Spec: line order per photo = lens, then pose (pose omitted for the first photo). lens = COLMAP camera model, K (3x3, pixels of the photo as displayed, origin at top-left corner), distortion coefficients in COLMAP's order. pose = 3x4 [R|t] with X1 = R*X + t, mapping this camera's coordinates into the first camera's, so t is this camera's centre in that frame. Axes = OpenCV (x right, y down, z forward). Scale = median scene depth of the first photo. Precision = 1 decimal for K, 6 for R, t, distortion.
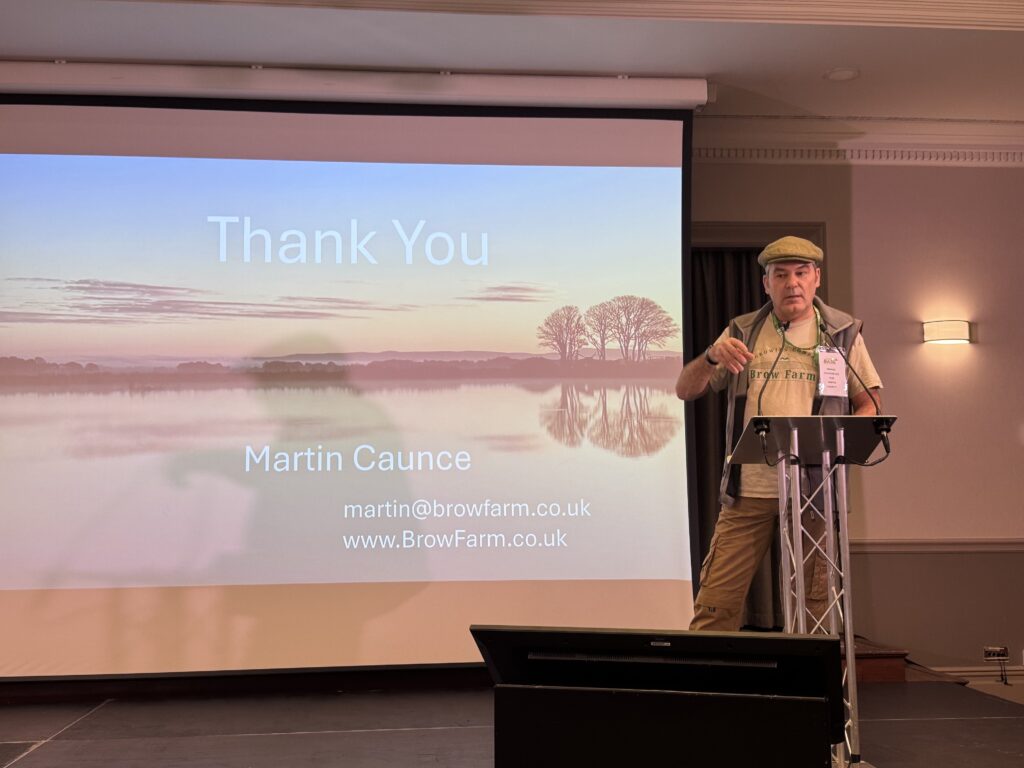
lens RADIAL K [[1160.1, 0, 512.0], [0, 1160.1, 384.0], [0, 0, 1]] dist [0.200969, -0.449063]
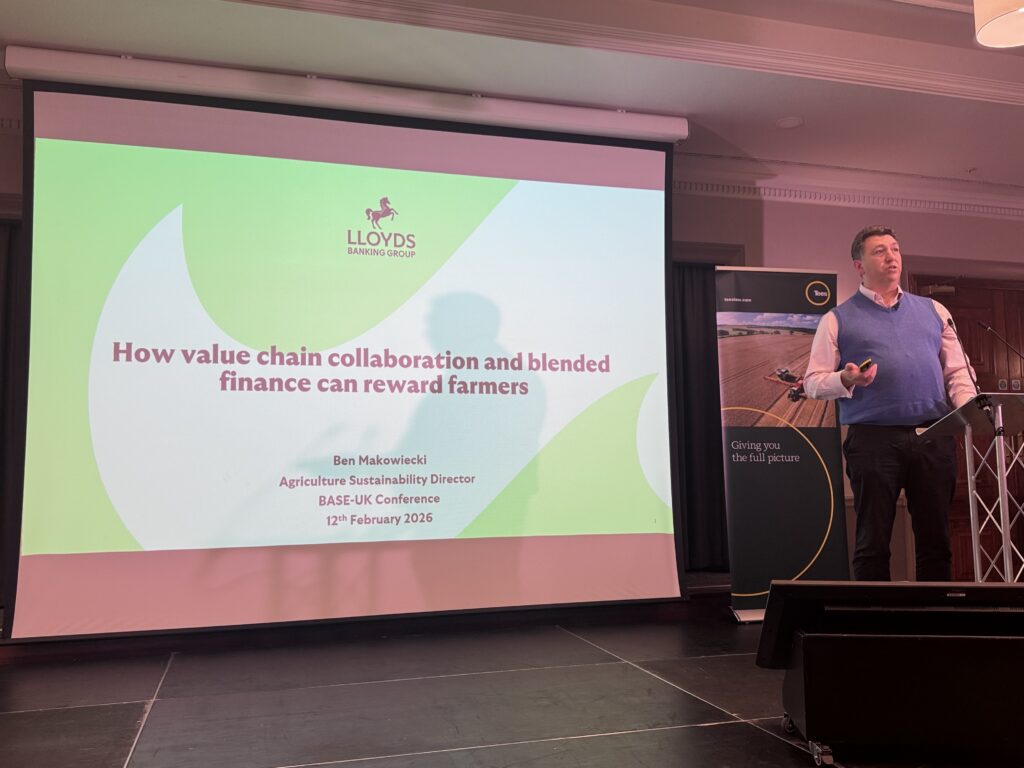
lens RADIAL K [[887.8, 0, 508.4], [0, 887.8, 386.0], [0, 0, 1]] dist [0.120197, -0.181068]
pose [[0.981619, 0.015533, 0.190217, -0.184193], [-0.017236, 0.999825, 0.007305, 0.011704], [-0.190070, -0.010449, 0.981715, 0.126875]]
